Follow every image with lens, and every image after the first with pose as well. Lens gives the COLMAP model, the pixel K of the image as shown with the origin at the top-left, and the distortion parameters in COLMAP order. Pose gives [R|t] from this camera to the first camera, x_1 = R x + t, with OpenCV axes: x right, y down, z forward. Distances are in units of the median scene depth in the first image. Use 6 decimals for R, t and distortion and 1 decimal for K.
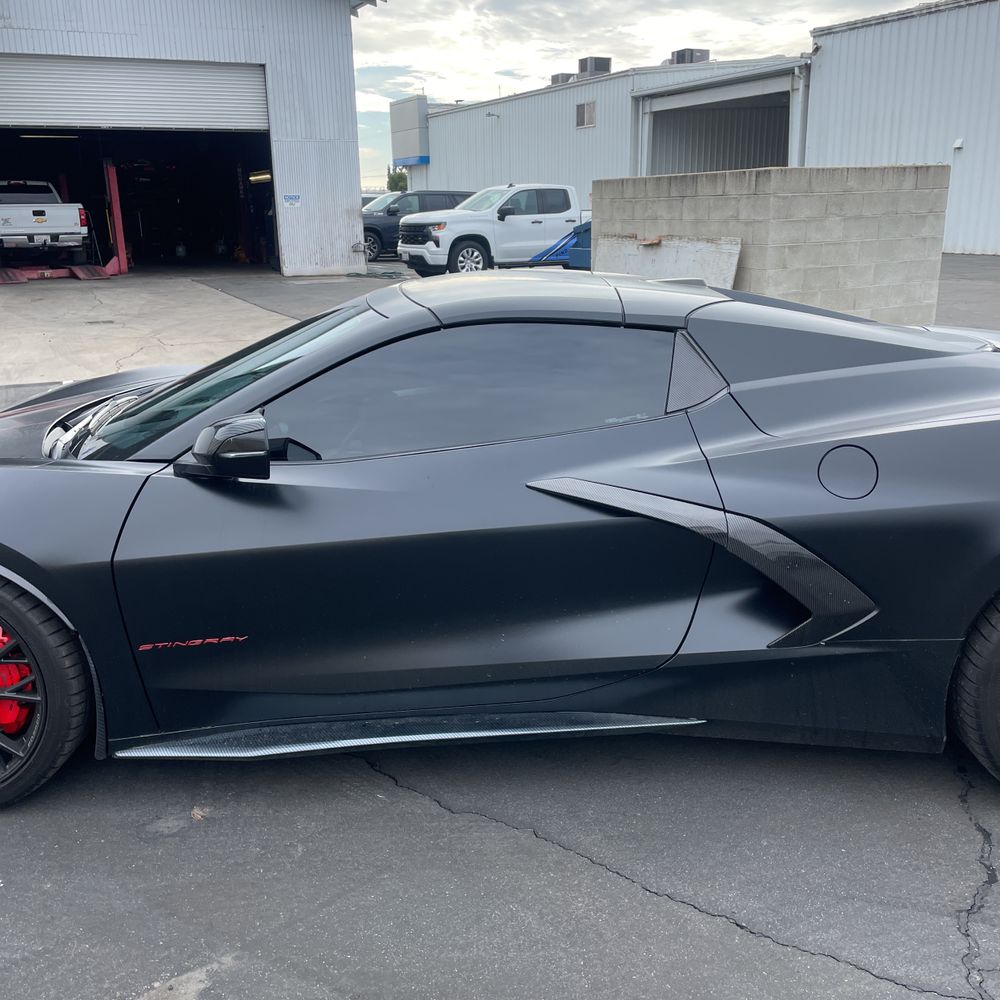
lens RADIAL K [[1003.4, 0, 494.8], [0, 1003.4, 489.6], [0, 0, 1]] dist [0.096722, -0.144358]
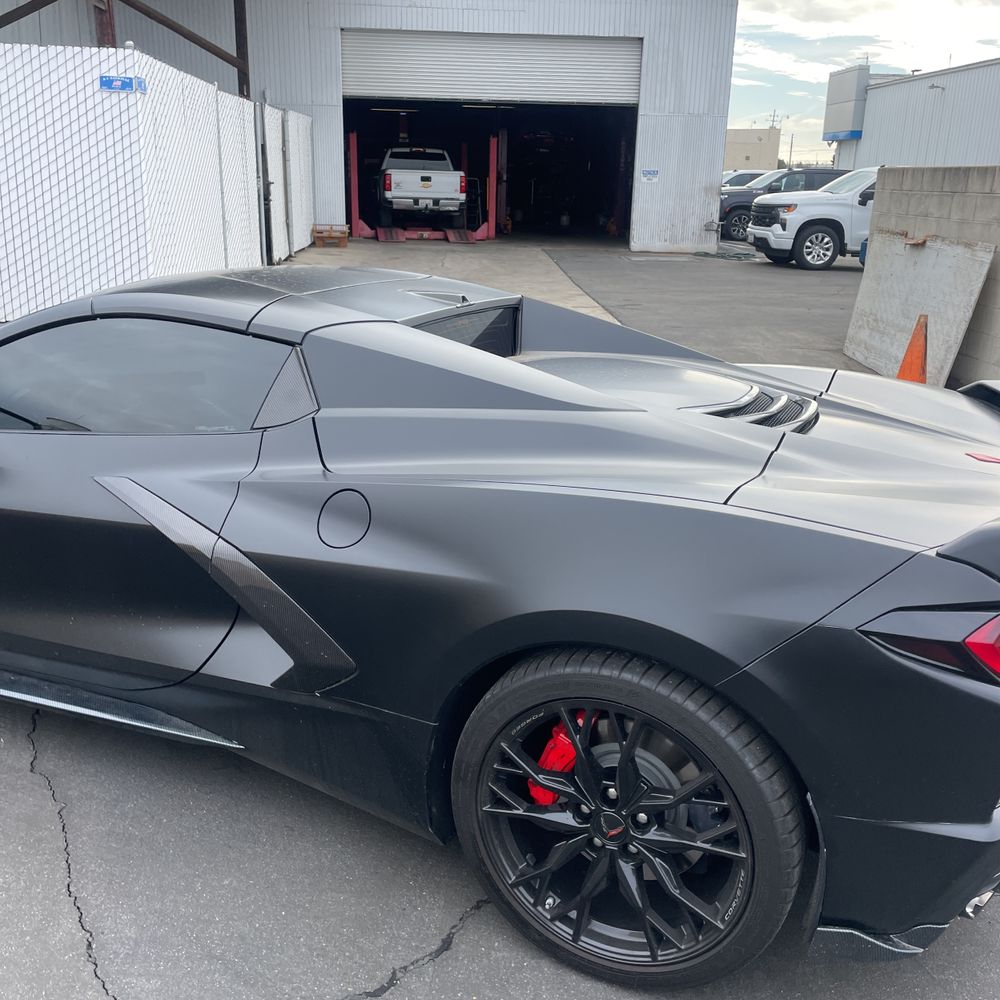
lens RADIAL K [[1003.4, 0, 494.8], [0, 1003.4, 489.6], [0, 0, 1]] dist [0.096722, -0.144358]
pose [[0.911602, 0.160984, -0.378240, 0.093531], [-0.151221, 0.986935, 0.055593, -0.013220], [0.382248, 0.006519, 0.924037, 0.023229]]
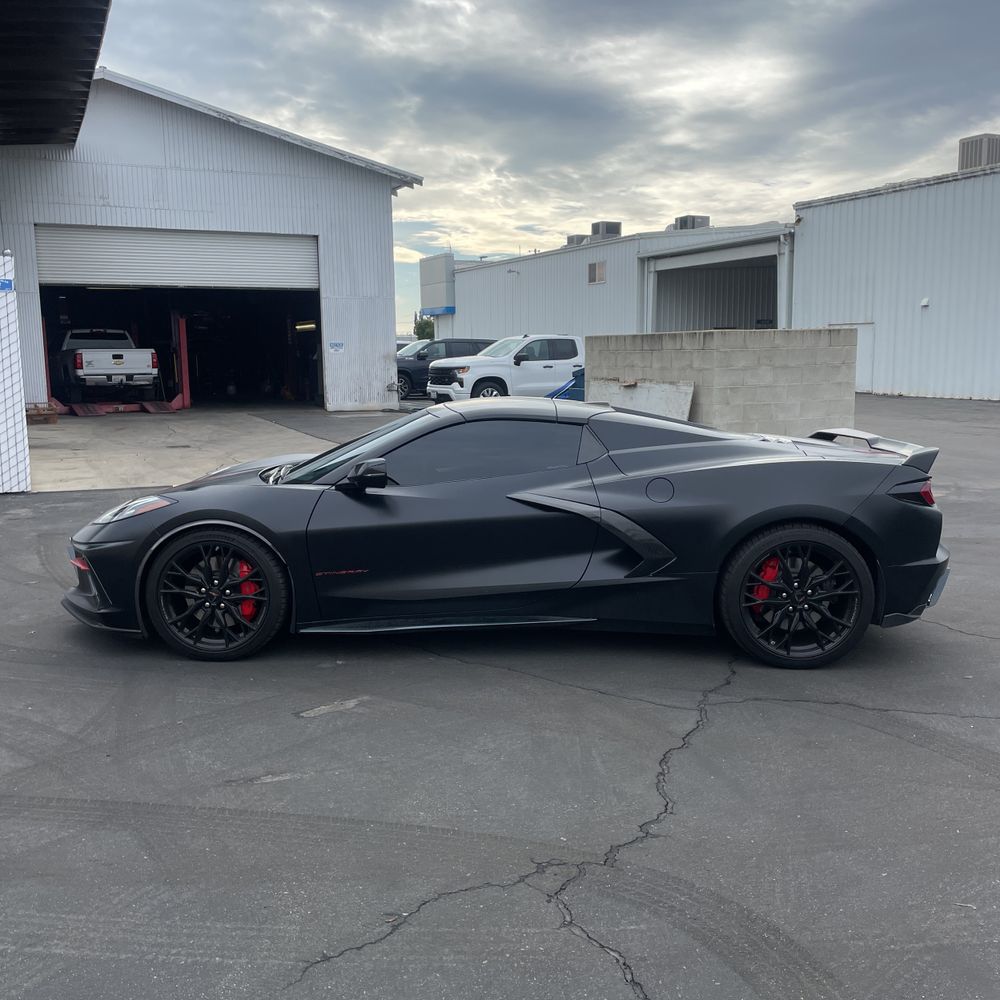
lens RADIAL K [[1003.4, 0, 494.8], [0, 1003.4, 489.6], [0, 0, 1]] dist [0.096722, -0.144358]
pose [[0.999743, 0.009847, -0.020396, 0.005788], [-0.012513, 0.990763, -0.135026, 0.030213], [0.018878, 0.135246, 0.990632, -0.120583]]
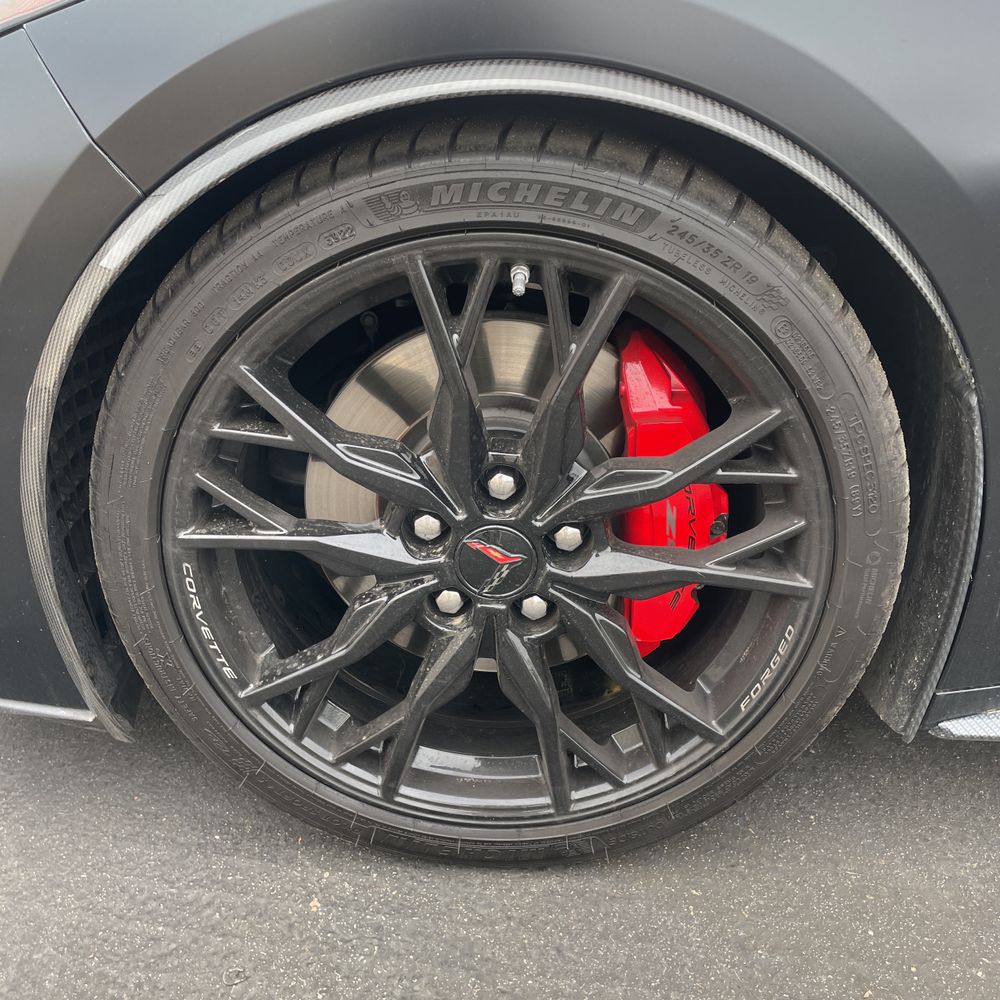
lens RADIAL K [[1003.4, 0, 494.8], [0, 1003.4, 489.6], [0, 0, 1]] dist [0.096722, -0.144358]
pose [[0.999850, 0.013133, -0.011335, -0.064845], [-0.010978, 0.984904, 0.172751, 0.013856], [0.013433, -0.172600, 0.984900, 0.079251]]
